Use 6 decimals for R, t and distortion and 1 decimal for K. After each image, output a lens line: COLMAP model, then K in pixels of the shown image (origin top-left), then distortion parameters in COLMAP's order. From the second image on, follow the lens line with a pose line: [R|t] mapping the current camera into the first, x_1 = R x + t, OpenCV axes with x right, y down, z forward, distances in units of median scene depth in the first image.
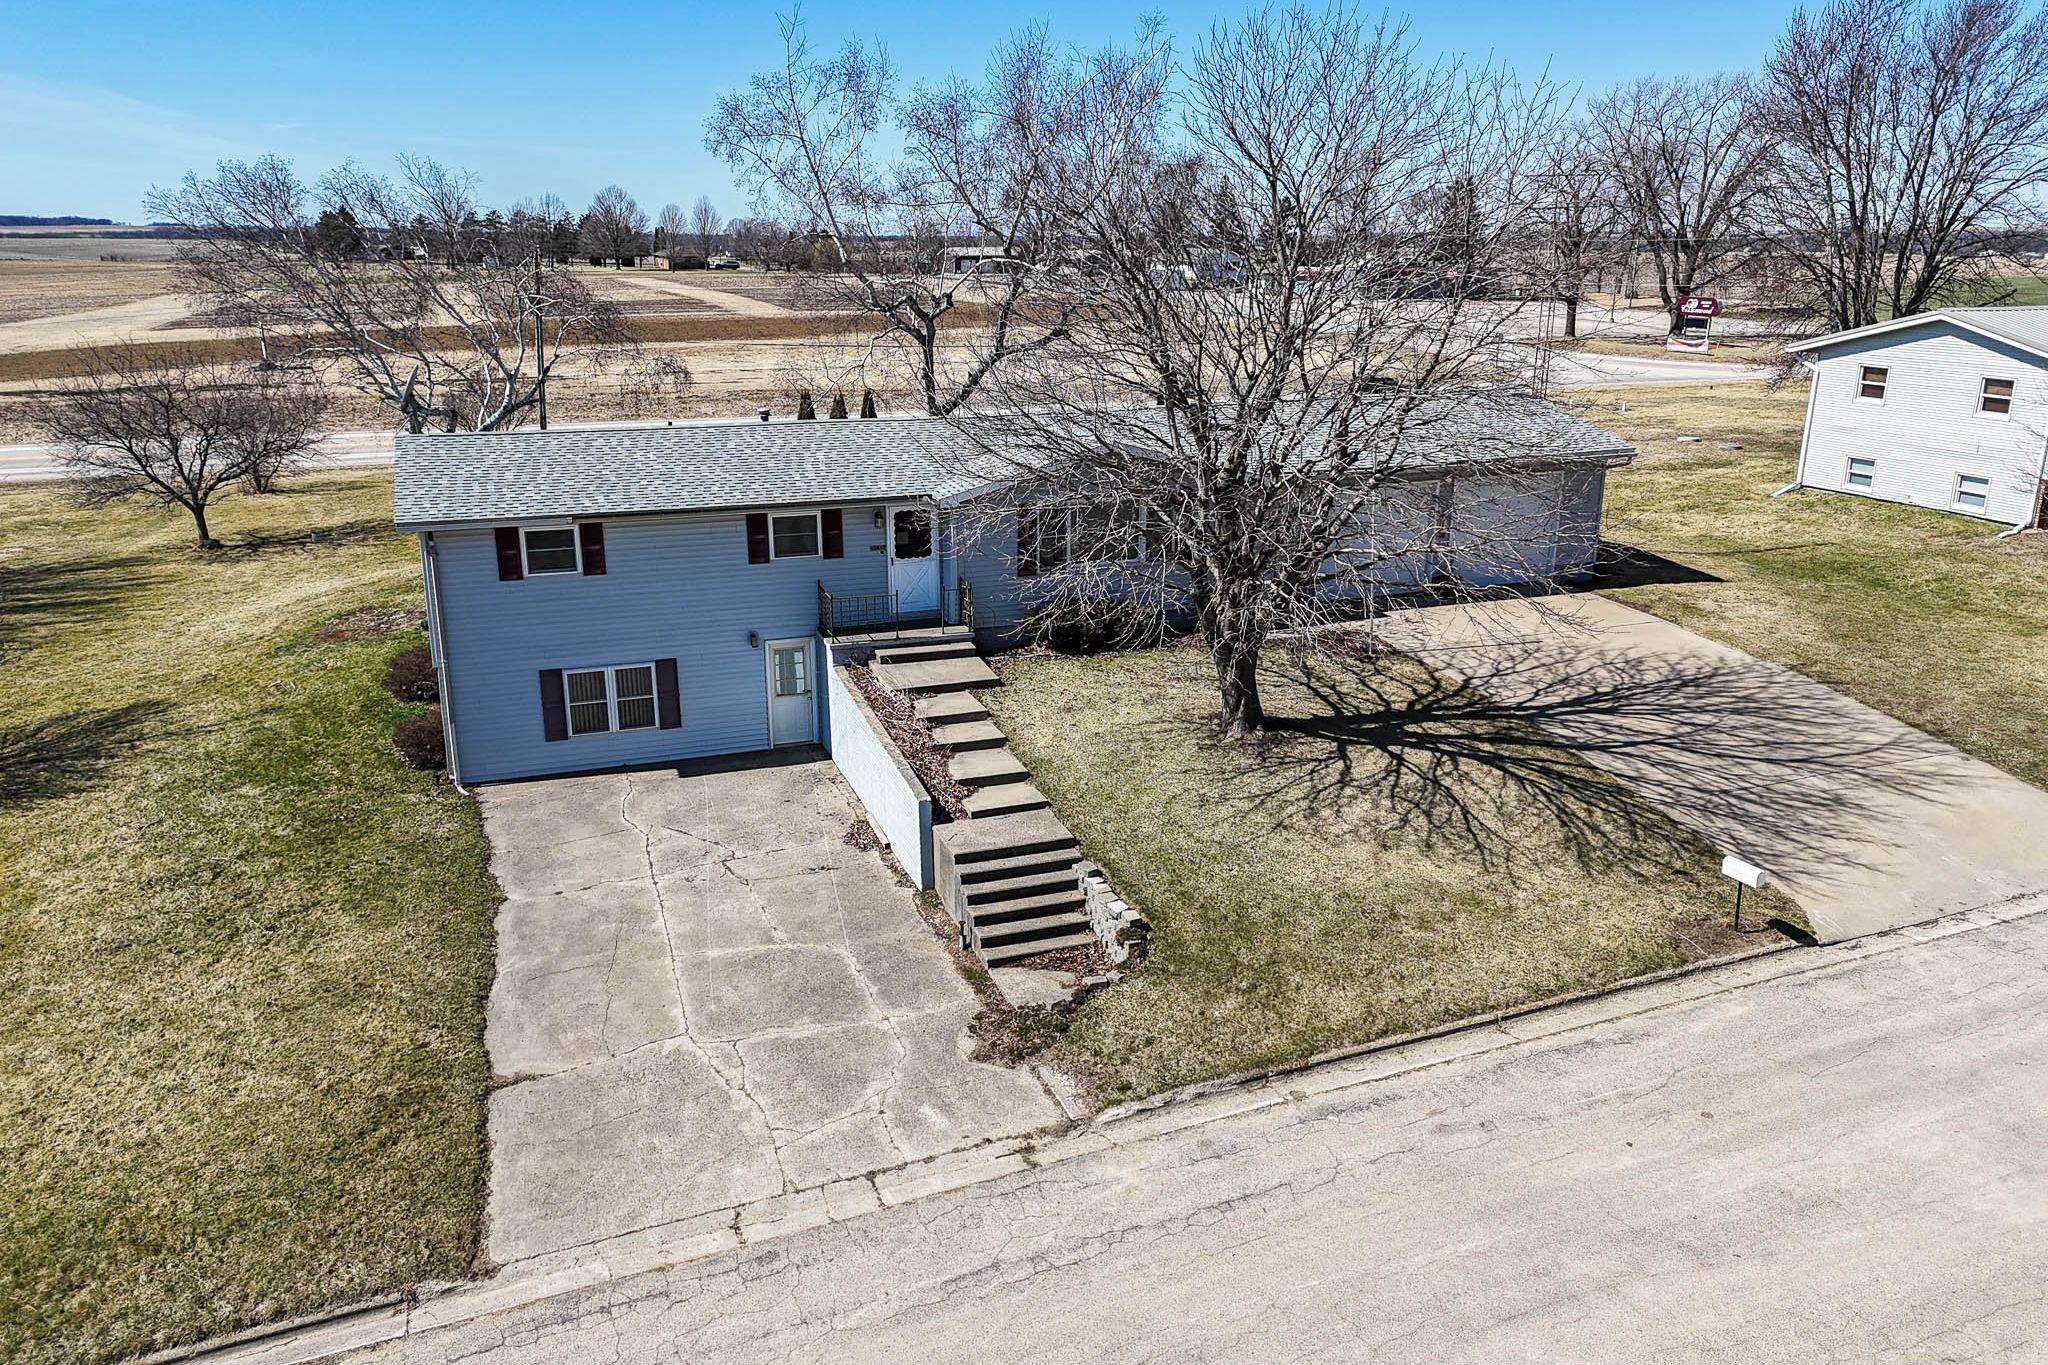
lens RADIAL K [[1495.2, 0, 1021.4], [0, 1495.2, 679.8], [0, 0, 1]] dist [0.079921, -0.075449]
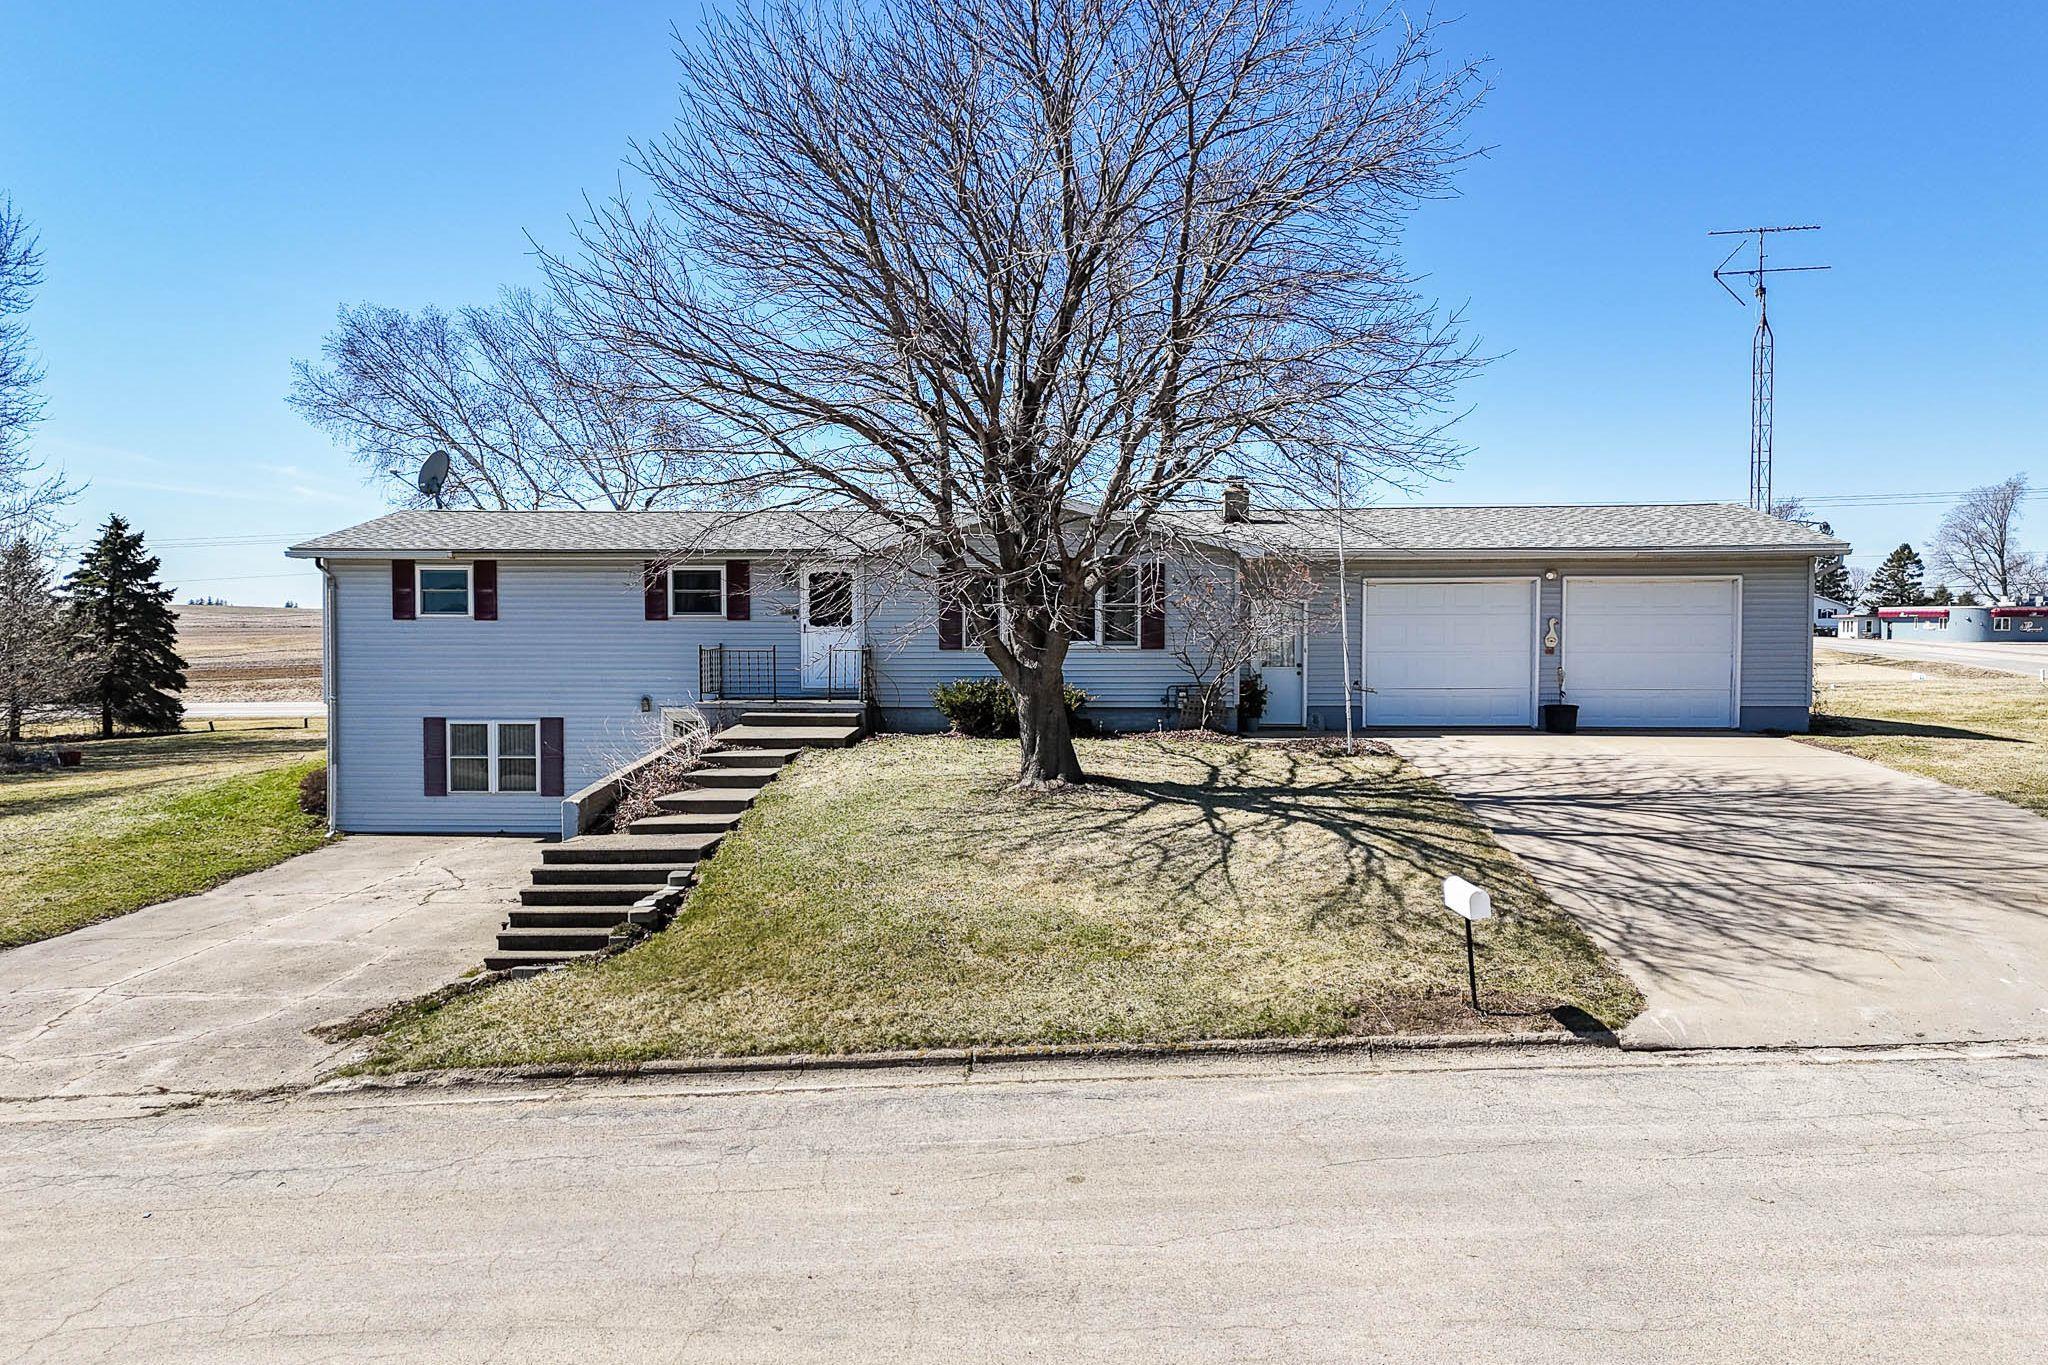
lens RADIAL K [[1495.2, 0, 1021.4], [0, 1495.2, 679.8], [0, 0, 1]] dist [0.079921, -0.075449]
pose [[0.924761, 0.016596, -0.380187, 0.465385], [-0.109407, 0.968465, -0.223843, 0.169658], [0.364483, 0.248596, 0.897414, 0.320669]]
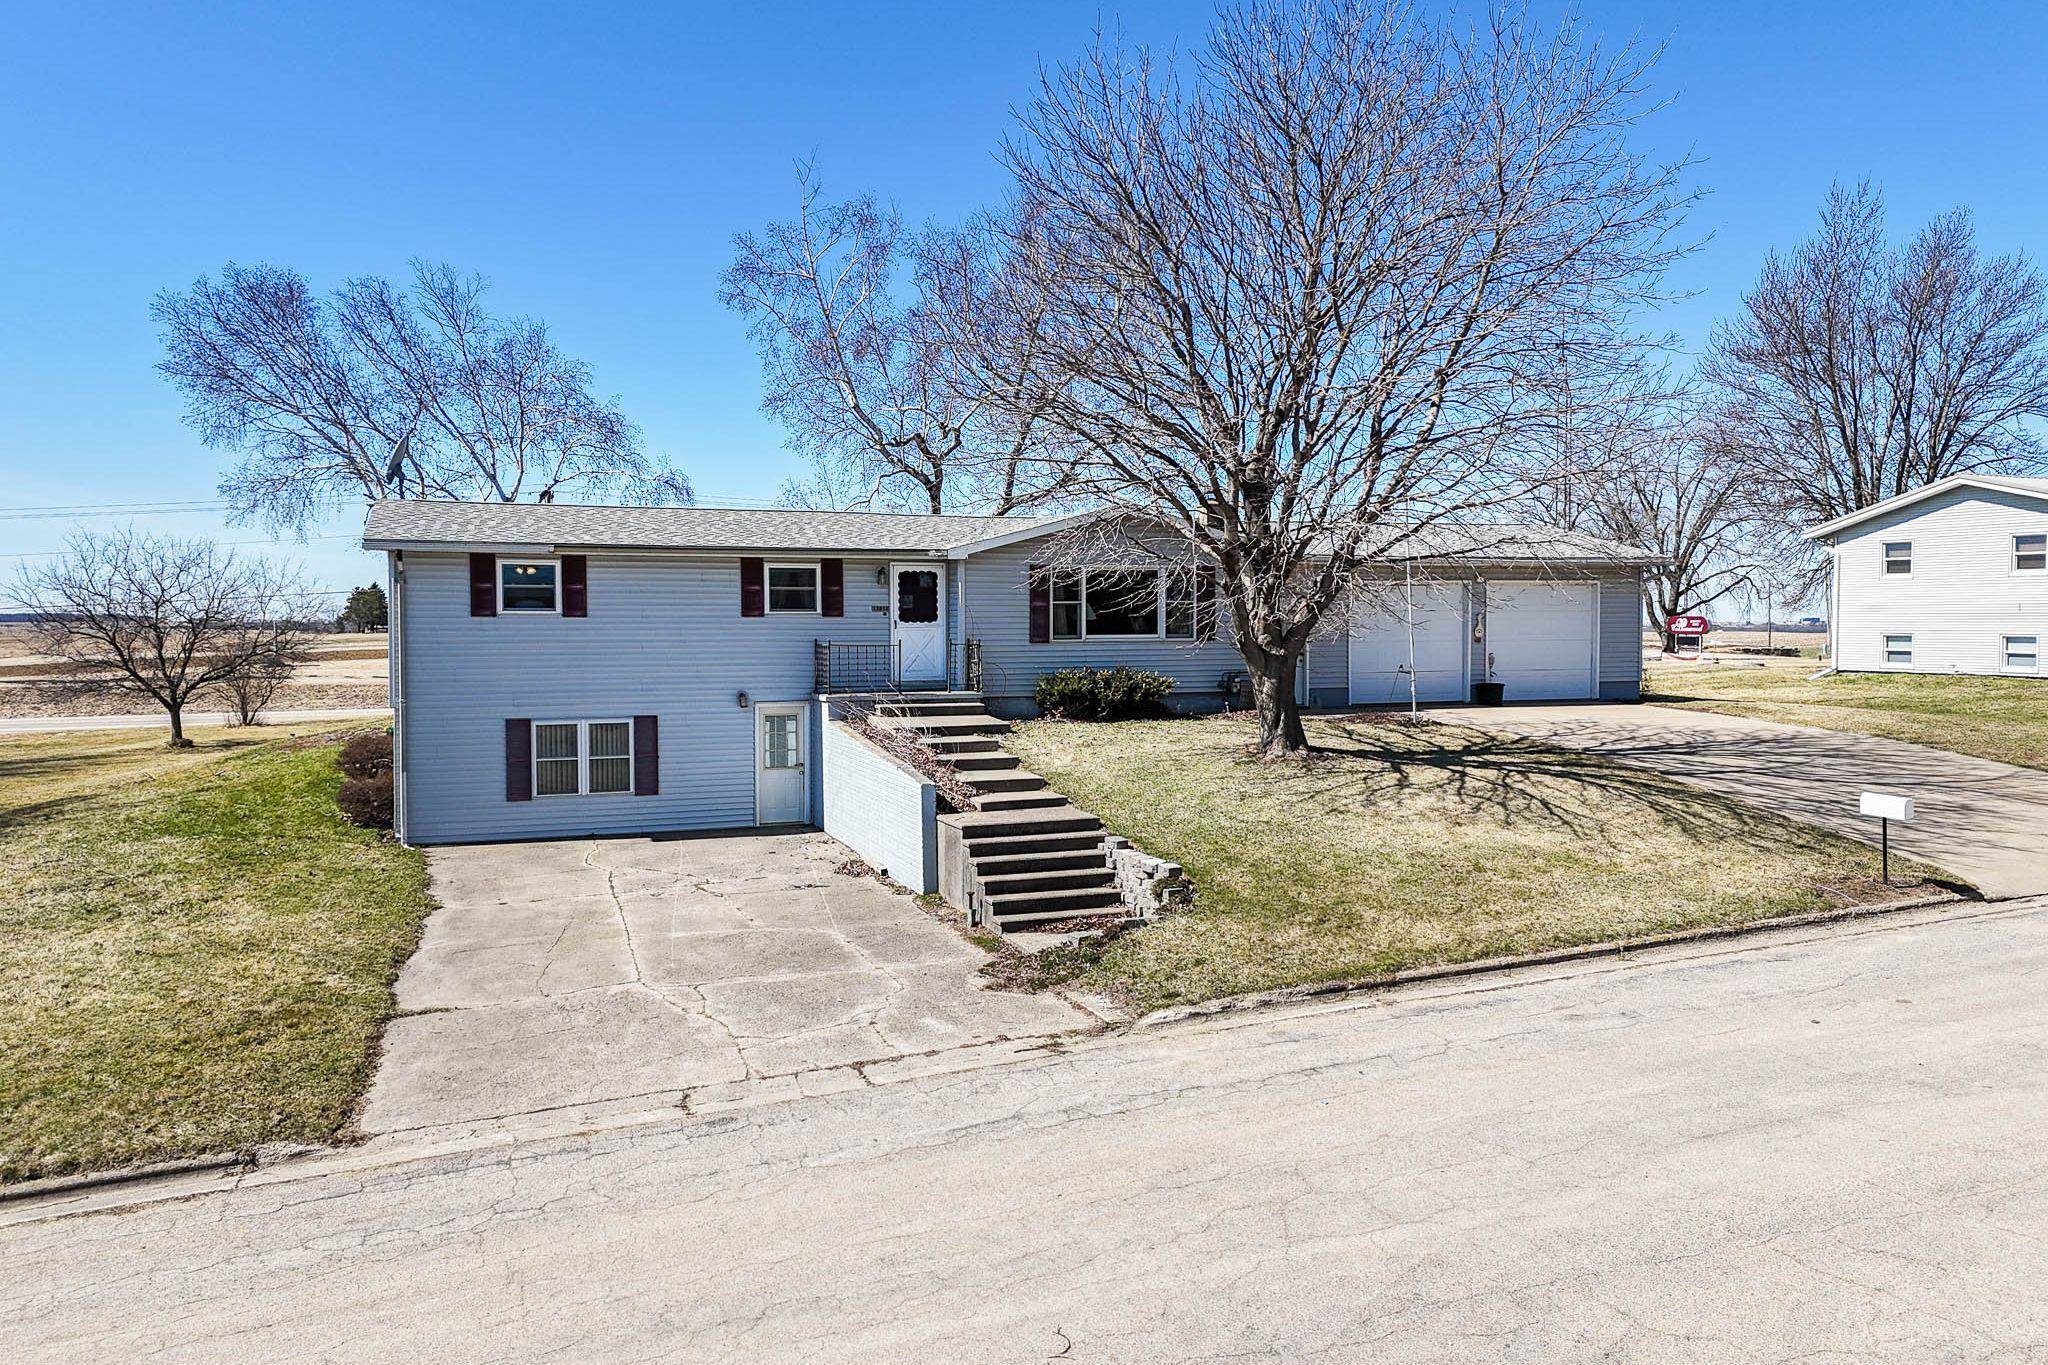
lens RADIAL K [[1495.2, 0, 1021.4], [0, 1495.2, 679.8], [0, 0, 1]] dist [0.079921, -0.075449]
pose [[0.999999, -0.001333, -0.000344, -0.009315], [0.001206, 0.968974, -0.247160, 0.231926], [0.000663, 0.247160, 0.968975, 0.130403]]
